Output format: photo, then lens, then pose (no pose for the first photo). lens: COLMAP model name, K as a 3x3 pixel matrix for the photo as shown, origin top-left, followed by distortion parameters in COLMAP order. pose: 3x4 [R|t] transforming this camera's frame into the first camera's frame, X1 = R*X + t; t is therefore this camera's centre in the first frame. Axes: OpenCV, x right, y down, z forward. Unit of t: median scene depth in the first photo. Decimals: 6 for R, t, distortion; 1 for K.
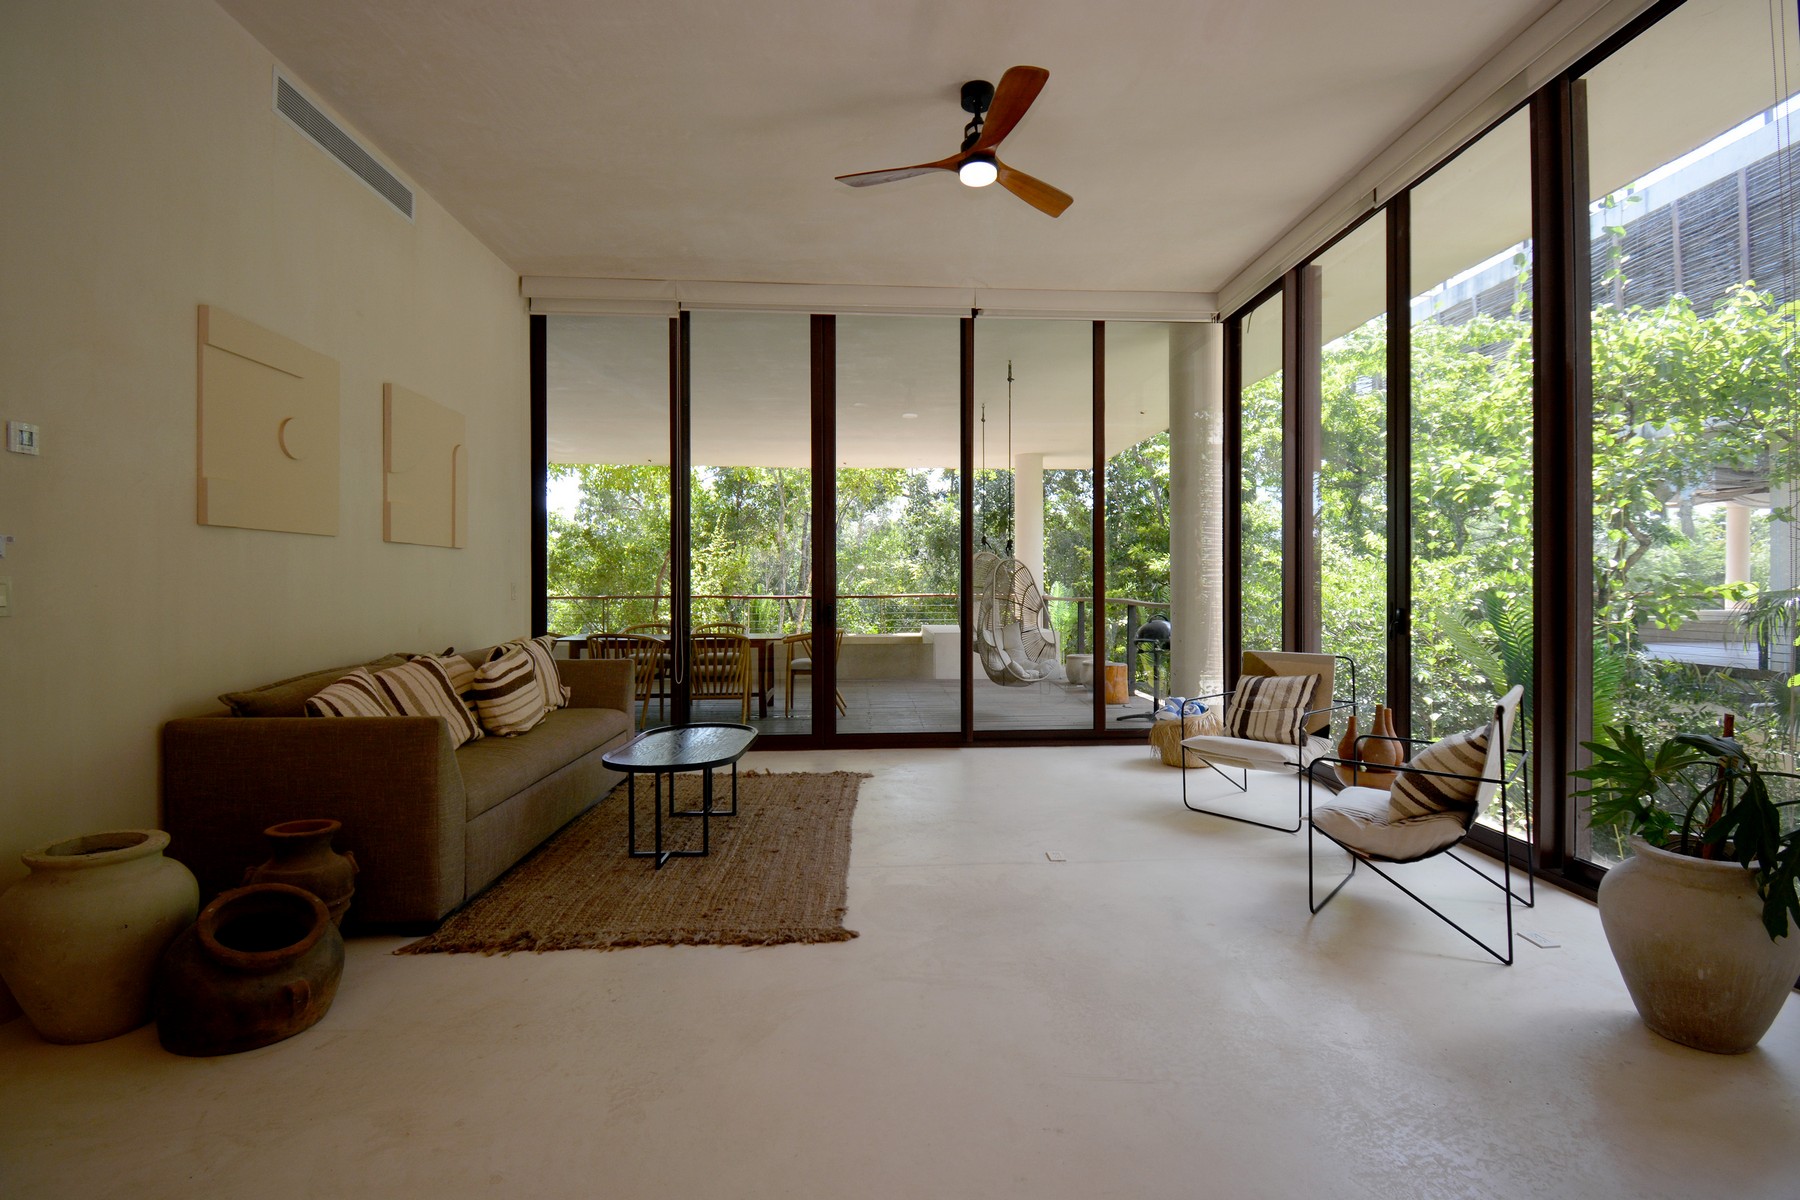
lens RADIAL K [[860.6, 0, 897.4], [0, 860.6, 567.5], [0, 0, 1]] dist [0.003801, -0.016225]
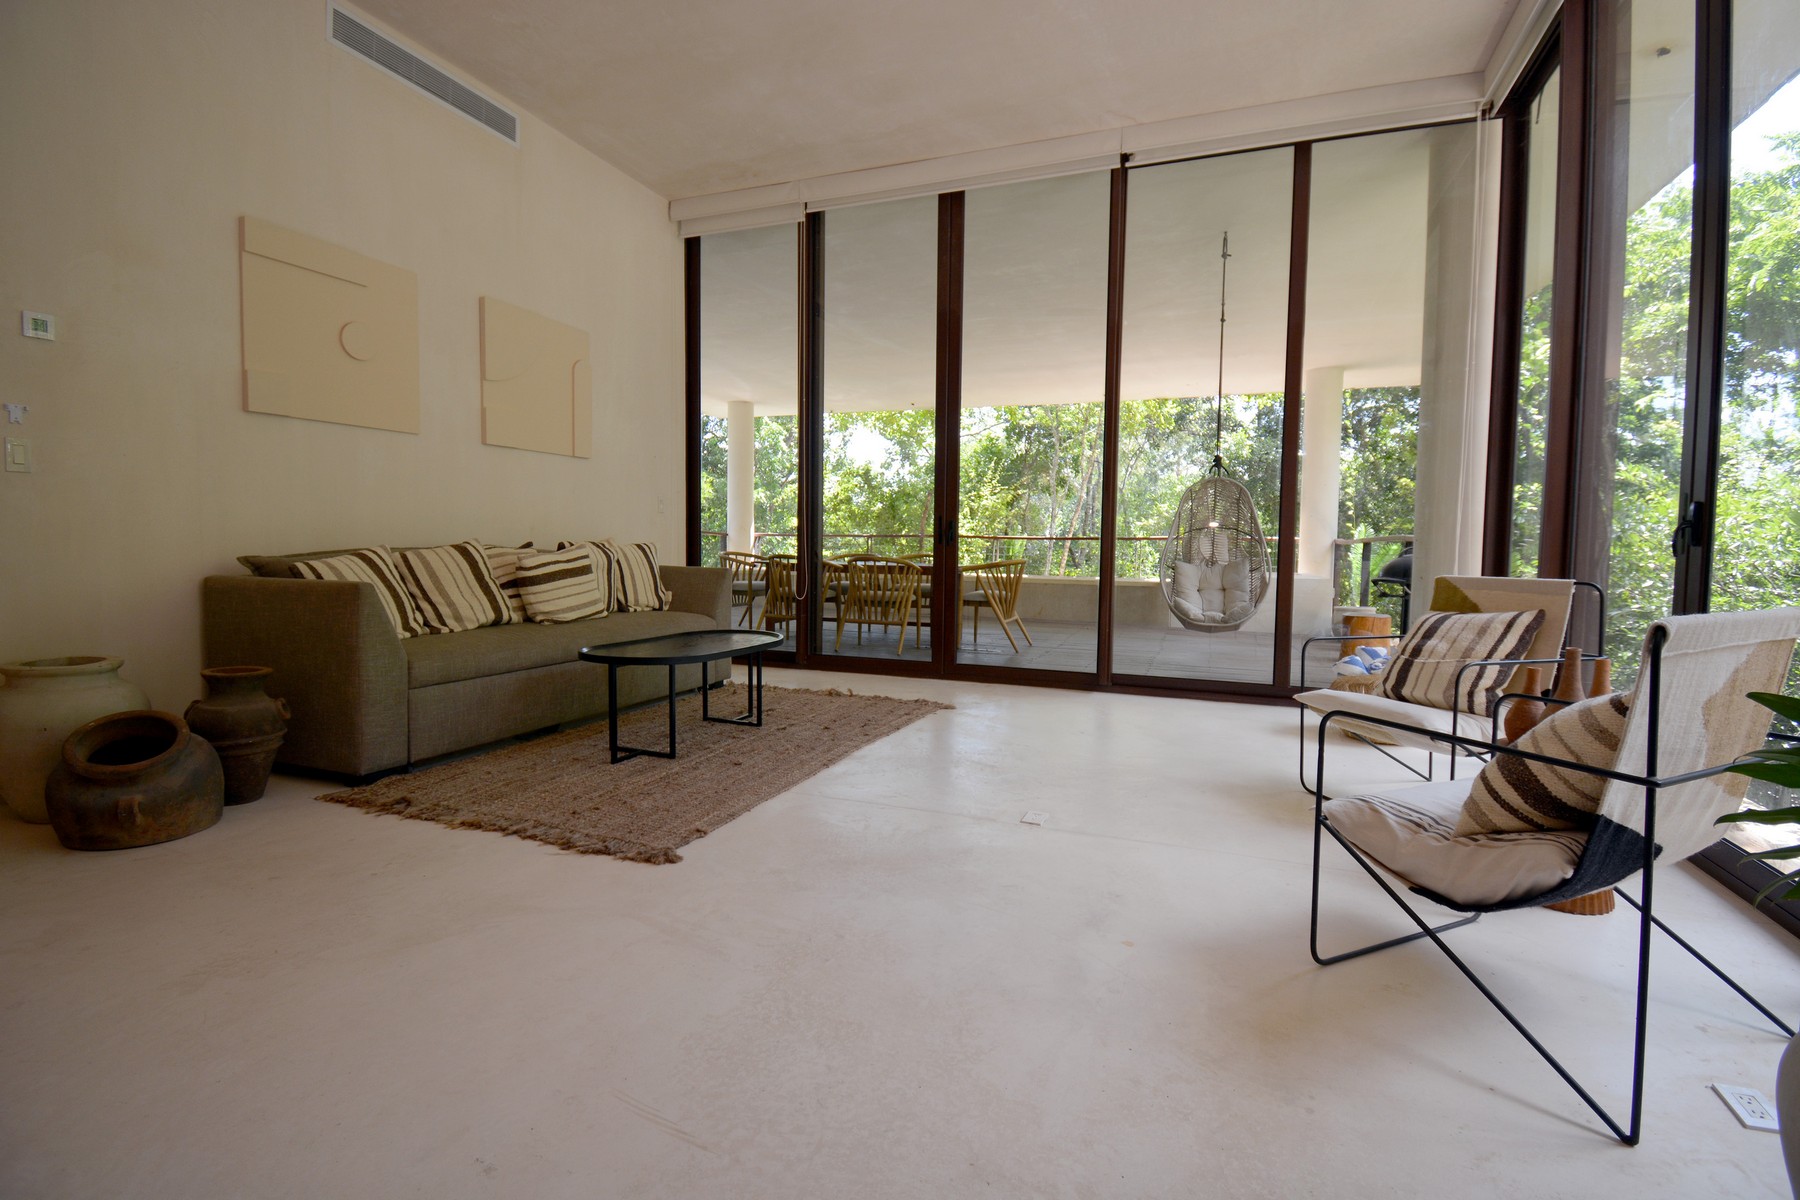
lens RADIAL K [[821.2, 0, 898.5], [0, 821.2, 578.7], [0, 0, 1]] dist [0.003351, -0.016172]
pose [[0.905547, 0.034287, -0.422859, 0.395906], [-0.009881, 0.998163, 0.059773, 0.087447], [0.424131, -0.049949, 0.904222, 0.321407]]
